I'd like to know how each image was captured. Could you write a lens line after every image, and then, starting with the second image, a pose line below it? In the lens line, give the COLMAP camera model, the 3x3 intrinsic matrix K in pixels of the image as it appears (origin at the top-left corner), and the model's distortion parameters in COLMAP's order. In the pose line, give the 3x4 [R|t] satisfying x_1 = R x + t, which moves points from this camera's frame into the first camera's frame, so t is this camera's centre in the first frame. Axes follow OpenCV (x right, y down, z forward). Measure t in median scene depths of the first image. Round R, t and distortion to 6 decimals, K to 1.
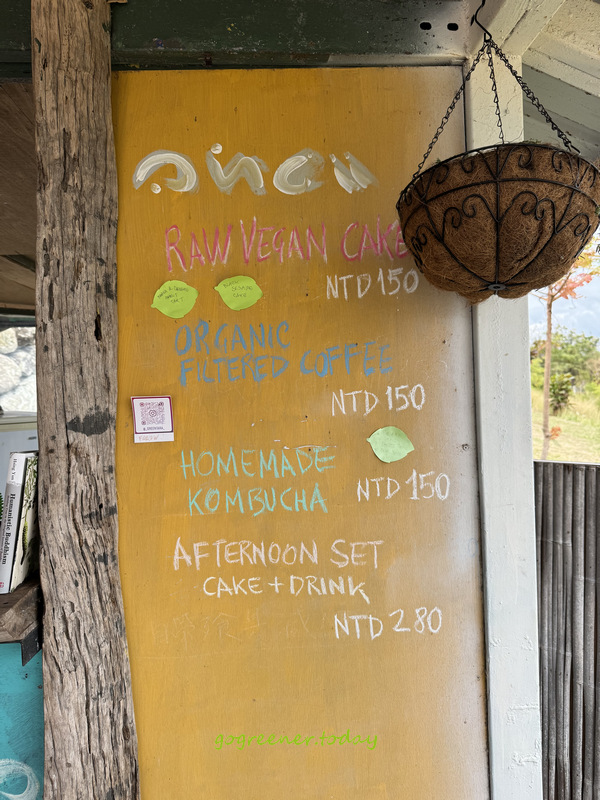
lens RADIAL K [[549.1, 0, 300.0], [0, 549.1, 400.0], [0, 0, 1]] dist [0.062613, -0.000770]
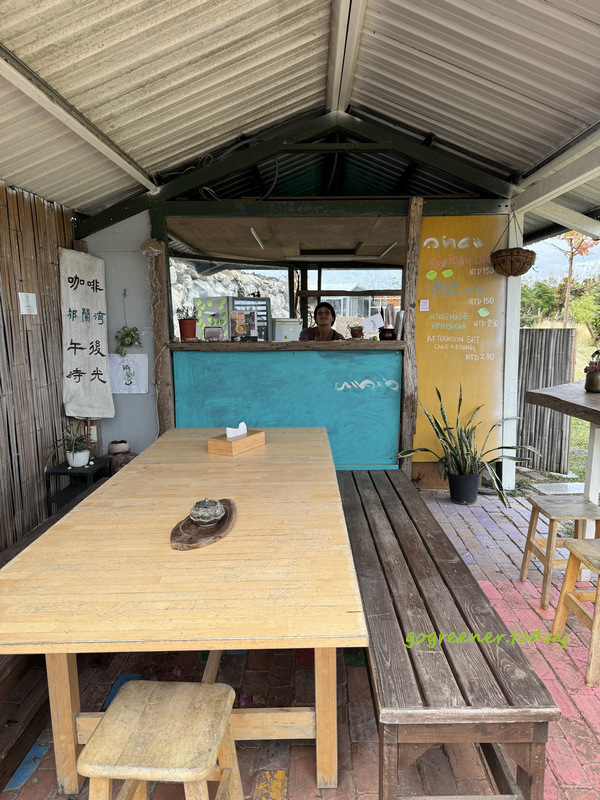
lens RADIAL K [[549.1, 0, 300.0], [0, 549.1, 400.0], [0, 0, 1]] dist [0.062613, -0.000770]
pose [[0.996040, 0.032134, -0.082901, -0.815498], [-0.022188, 0.992740, 0.118217, 0.268351], [0.086098, -0.115909, 0.989521, -3.189848]]
